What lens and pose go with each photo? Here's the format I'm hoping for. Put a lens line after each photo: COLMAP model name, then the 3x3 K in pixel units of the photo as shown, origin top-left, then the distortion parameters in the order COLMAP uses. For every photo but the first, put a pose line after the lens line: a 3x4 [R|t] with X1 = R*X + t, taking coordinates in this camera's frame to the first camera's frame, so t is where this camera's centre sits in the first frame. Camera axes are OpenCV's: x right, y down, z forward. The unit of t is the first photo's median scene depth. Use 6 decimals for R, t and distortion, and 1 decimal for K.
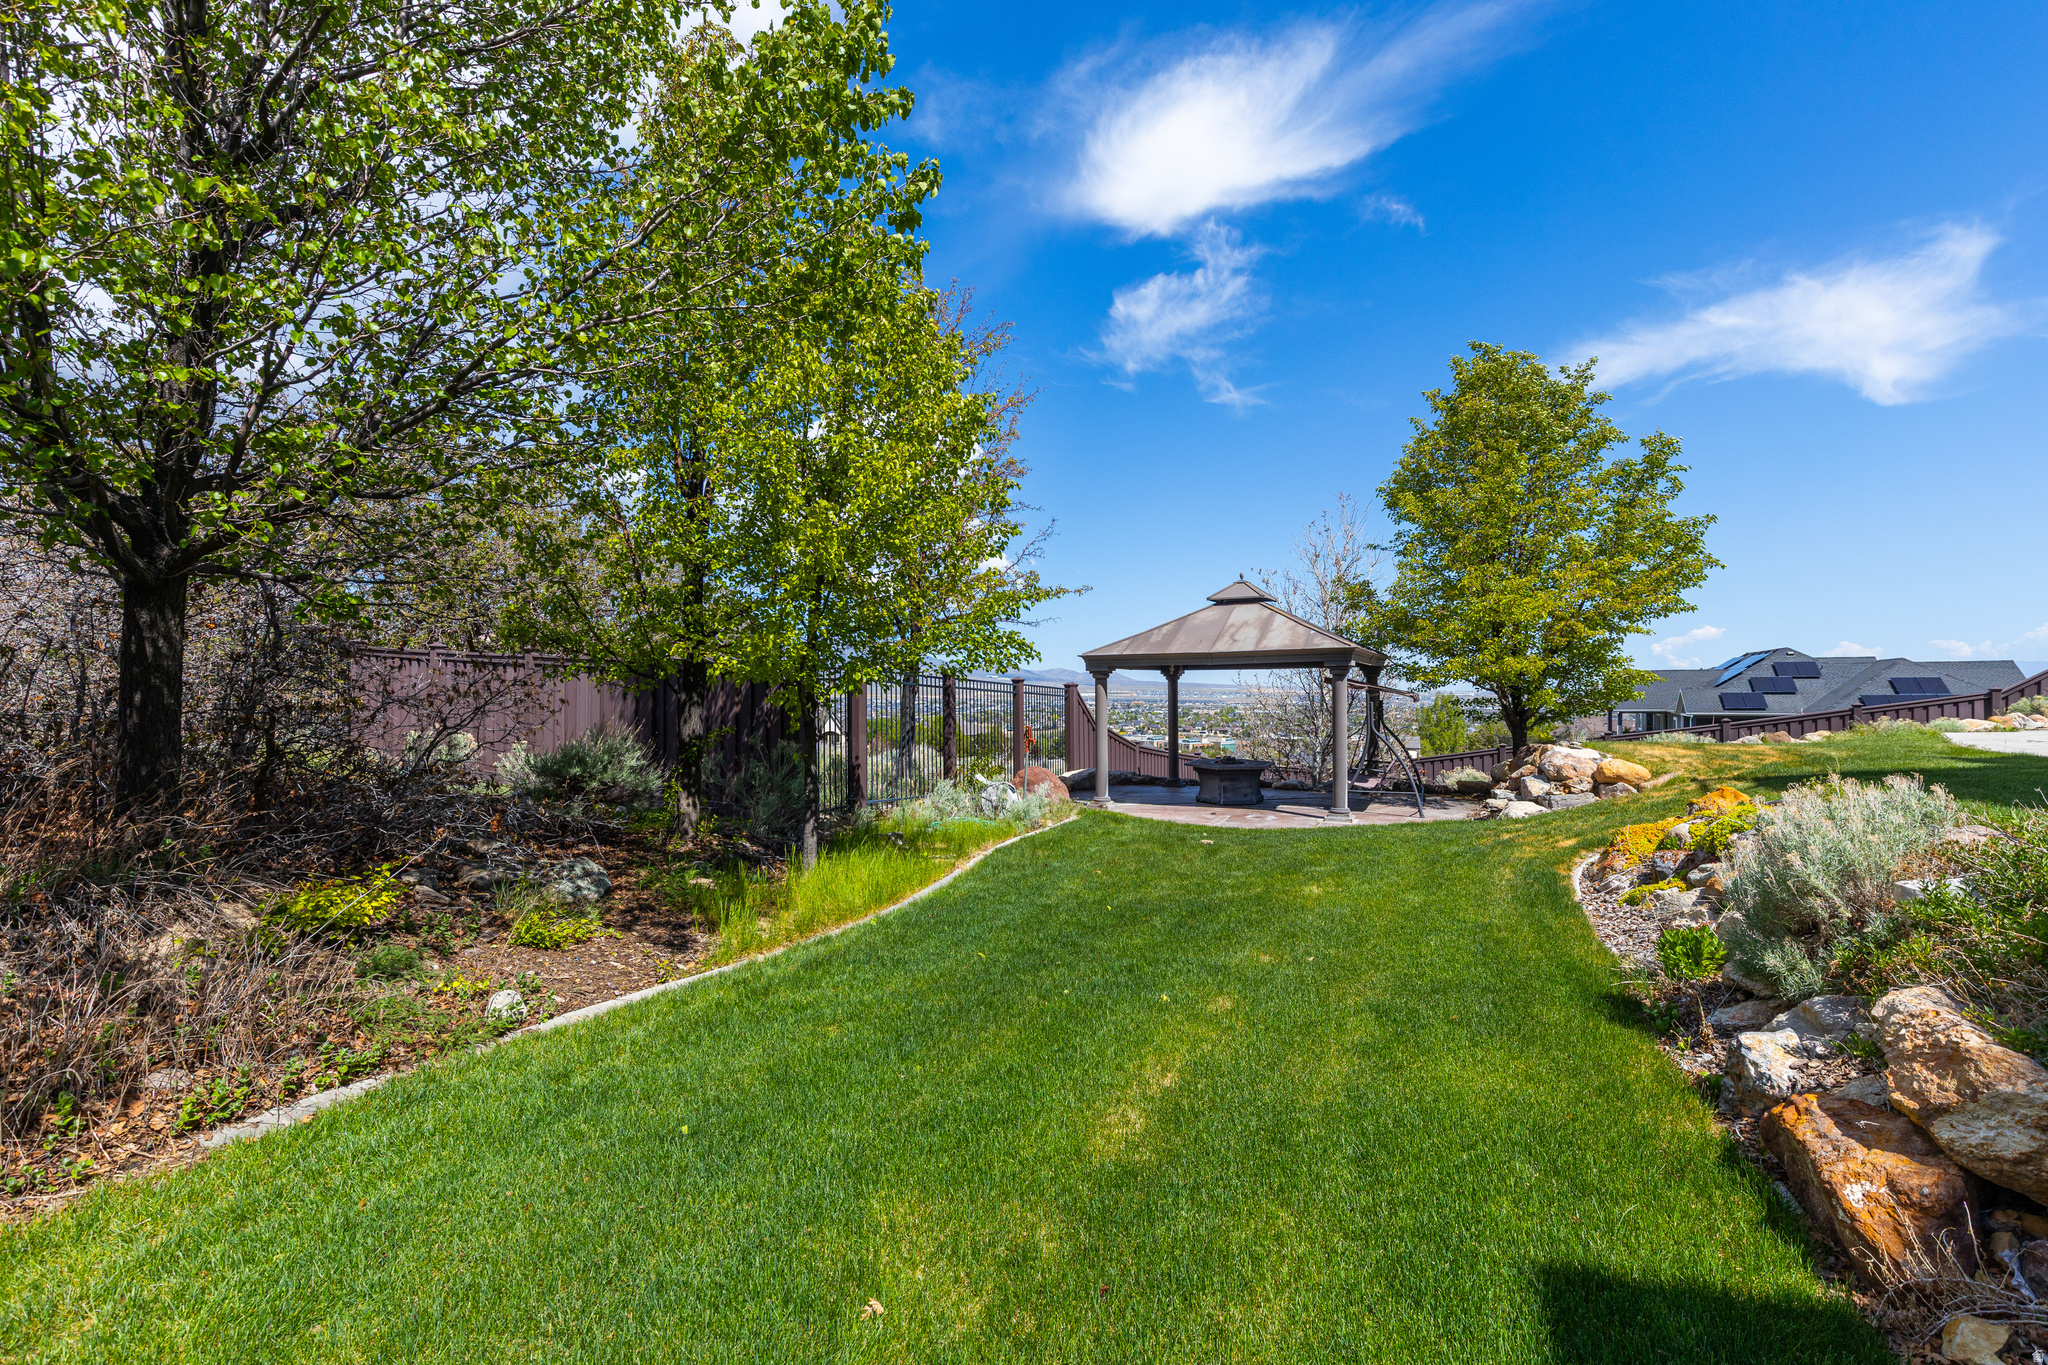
lens RADIAL K [[928.3, 0, 1025.9], [0, 928.3, 683.9], [0, 0, 1]] dist [0.013819, -0.000053]
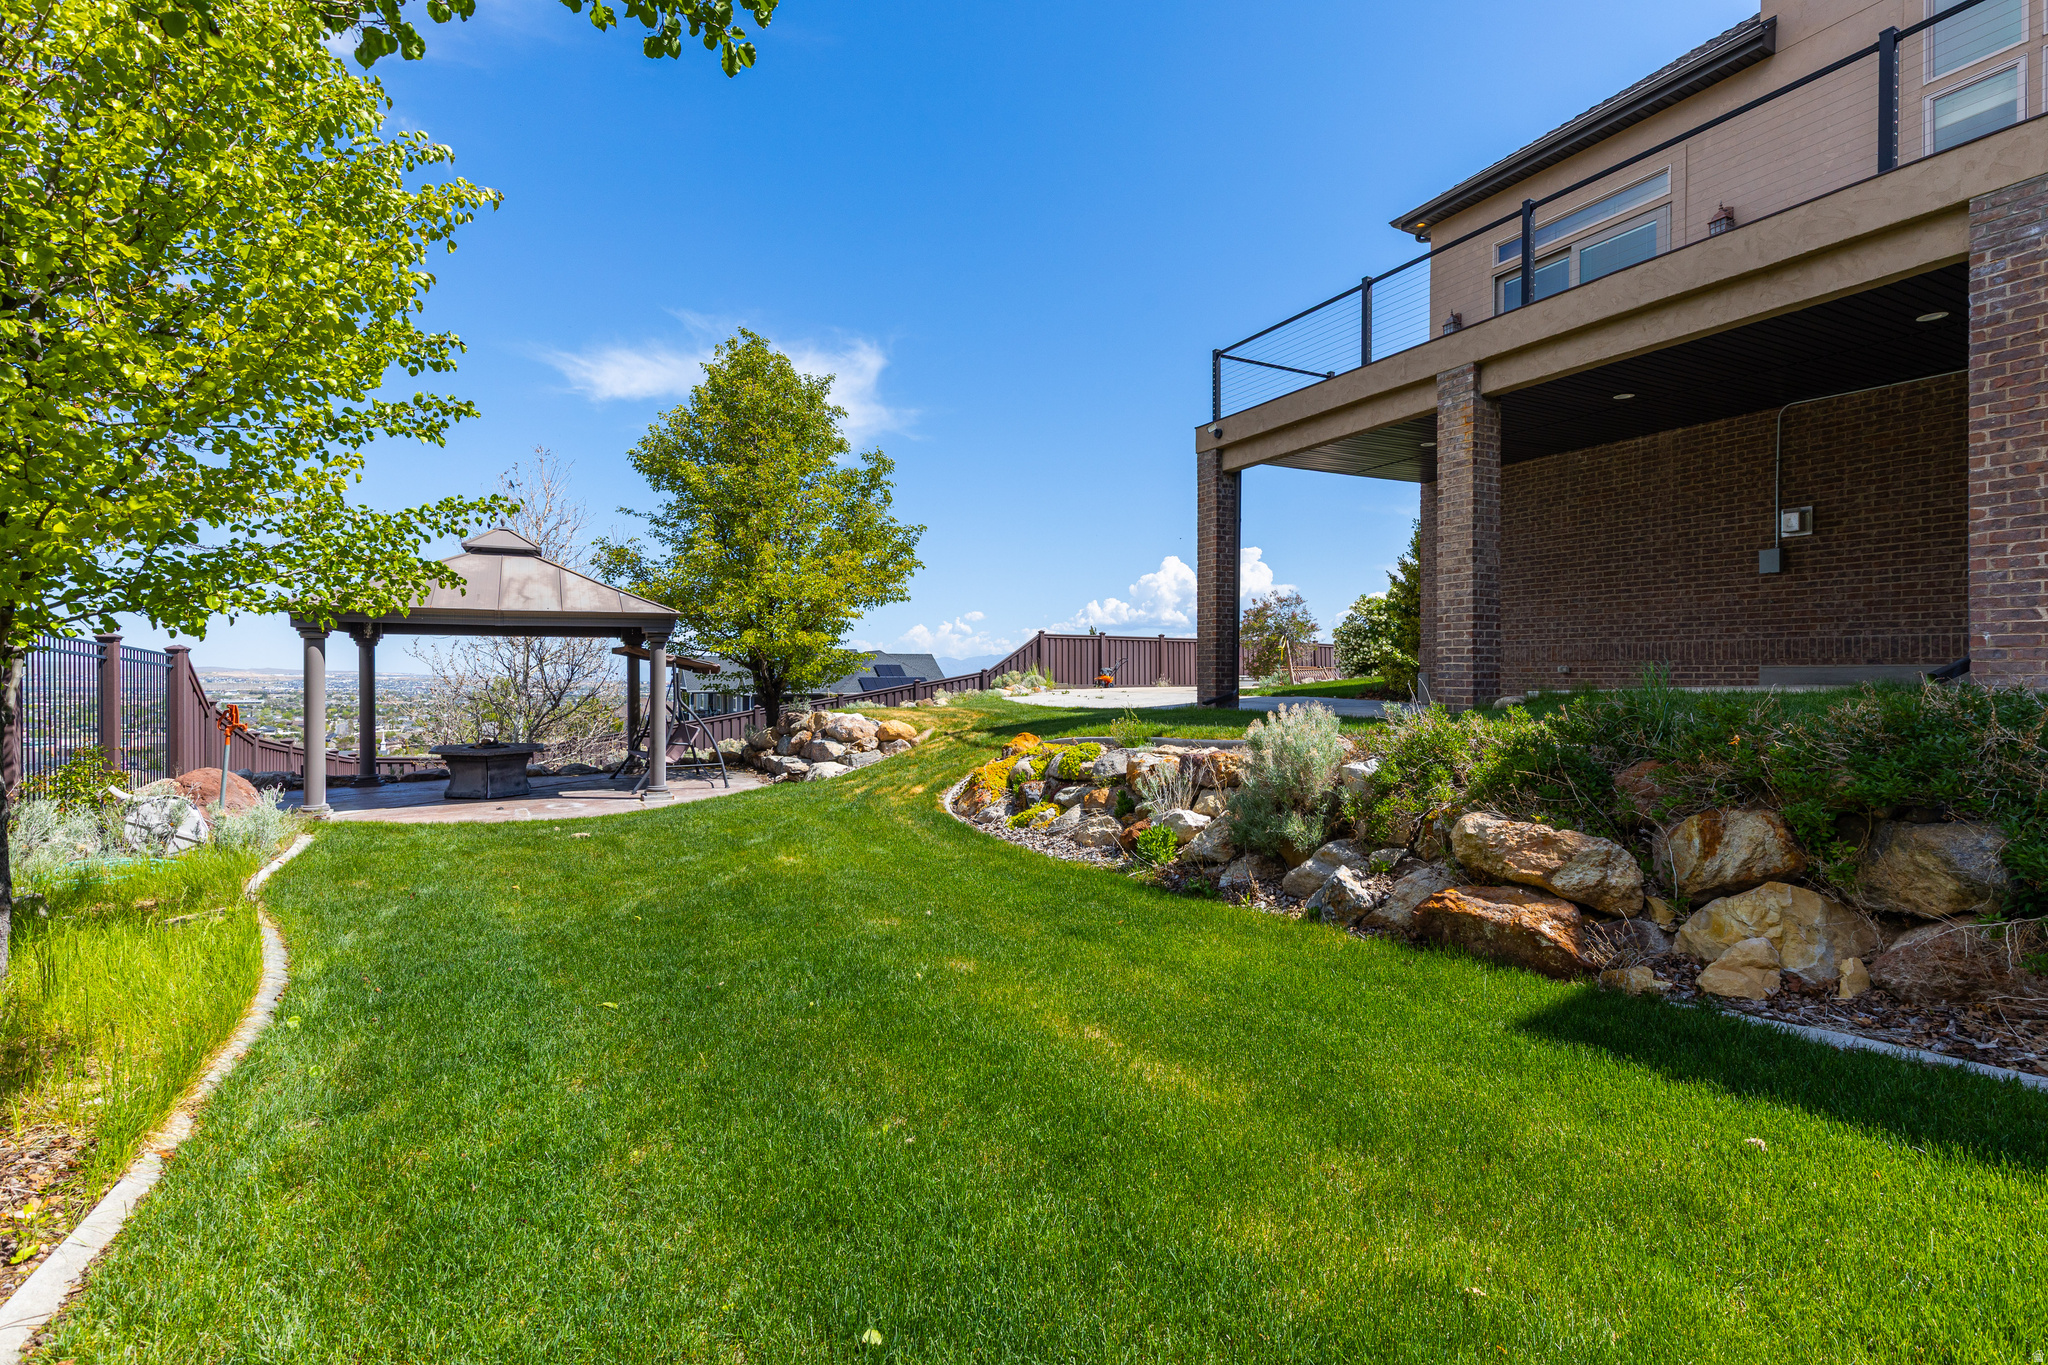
lens RADIAL K [[928.3, 0, 1025.9], [0, 928.3, 683.9], [0, 0, 1]] dist [0.013819, -0.000053]
pose [[0.582096, -0.004399, 0.813108, -0.203534], [-0.009139, 0.999887, 0.011952, 0.016437], [-0.813069, -0.014388, 0.581990, 0.152918]]
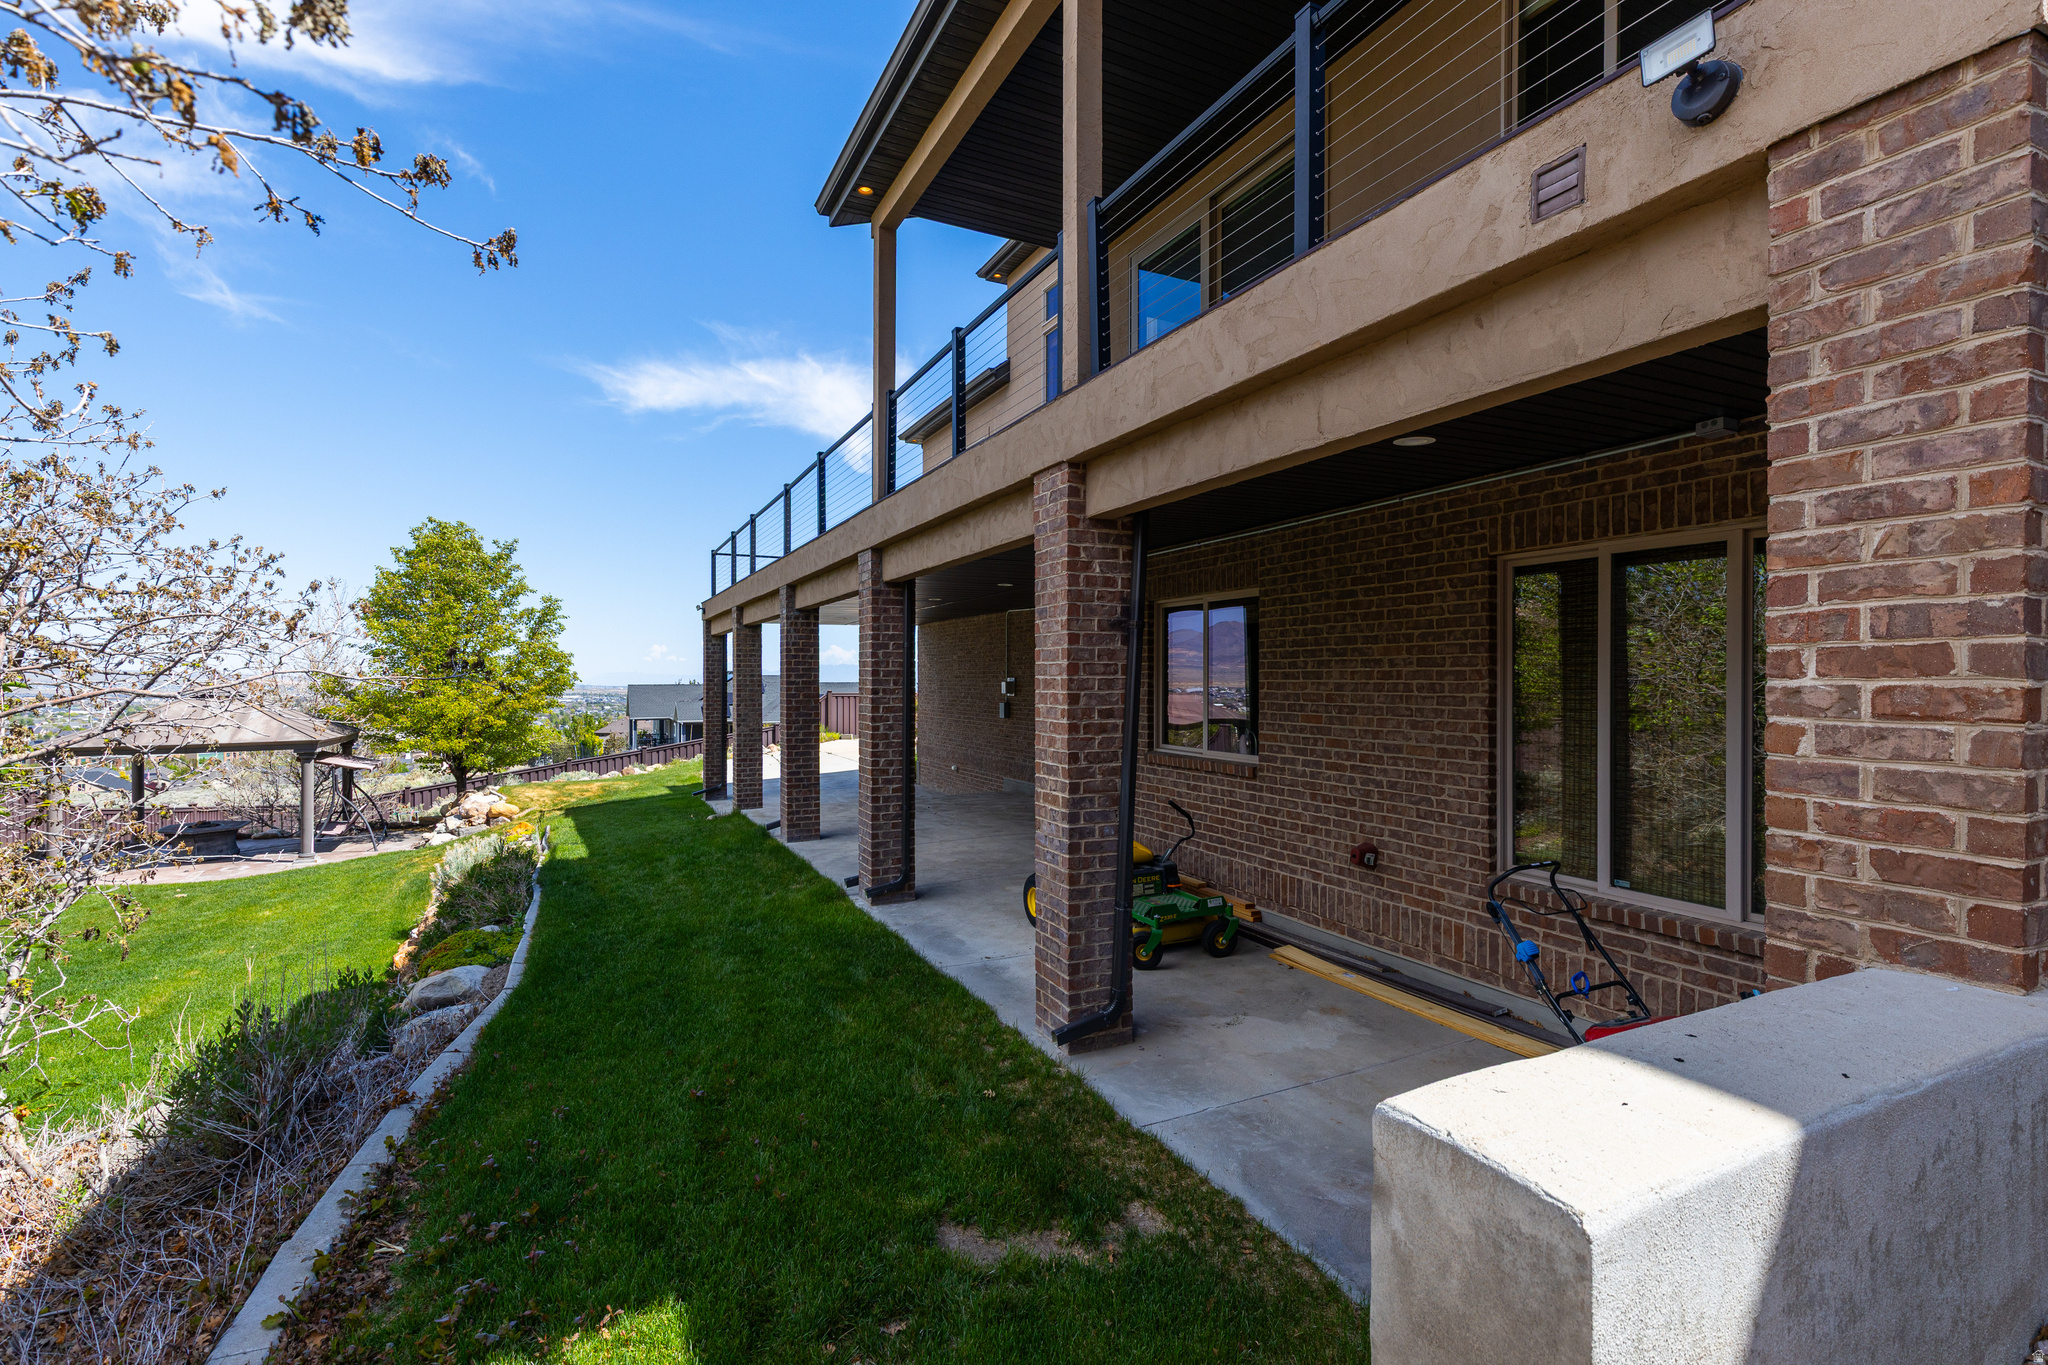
lens RADIAL K [[928.3, 0, 1025.9], [0, 928.3, 683.9], [0, 0, 1]] dist [0.013819, -0.000053]
pose [[0.600117, 0.002375, 0.799909, -0.142174], [-0.007501, 0.999968, 0.002658, -0.132473], [-0.799877, -0.007595, 0.600116, -0.707953]]
